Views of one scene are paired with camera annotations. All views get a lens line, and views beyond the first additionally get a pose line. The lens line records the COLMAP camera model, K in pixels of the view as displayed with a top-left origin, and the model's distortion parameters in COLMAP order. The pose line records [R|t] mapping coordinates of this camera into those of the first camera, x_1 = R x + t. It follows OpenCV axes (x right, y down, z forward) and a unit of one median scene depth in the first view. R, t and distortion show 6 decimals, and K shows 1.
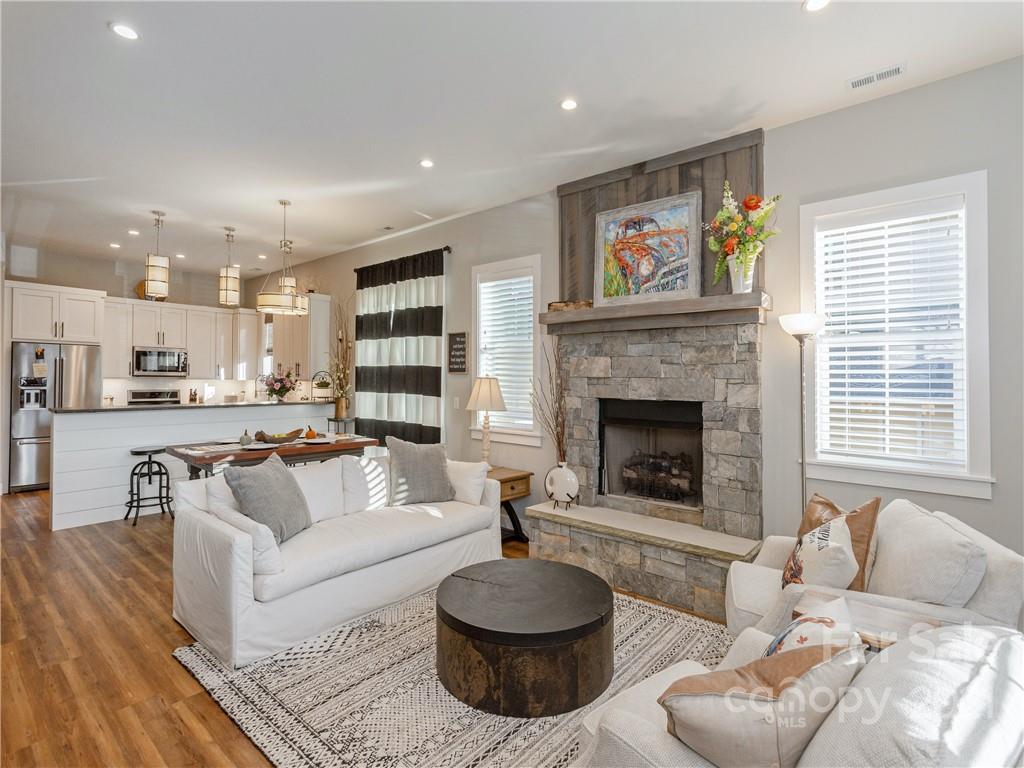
lens RADIAL K [[502.7, 0, 540.9], [0, 502.7, 383.0], [0, 0, 1]] dist [-0.019657, 0.015441]
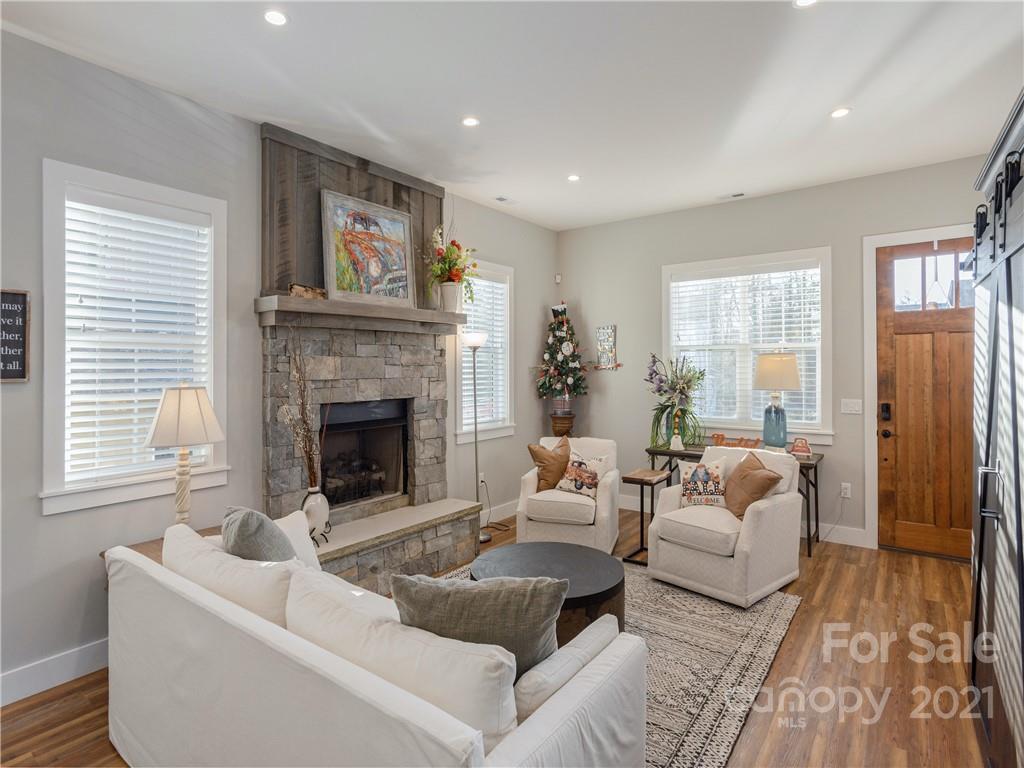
lens RADIAL K [[538.4, 0, 491.0], [0, 538.4, 365.3], [0, 0, 1]] dist [-0.031367, 0.017716]
pose [[-0.013548, -0.013040, 0.999823, -0.623932], [0.009878, 0.999864, 0.013174, -0.035245], [-0.999859, 0.010055, -0.013418, 0.561403]]
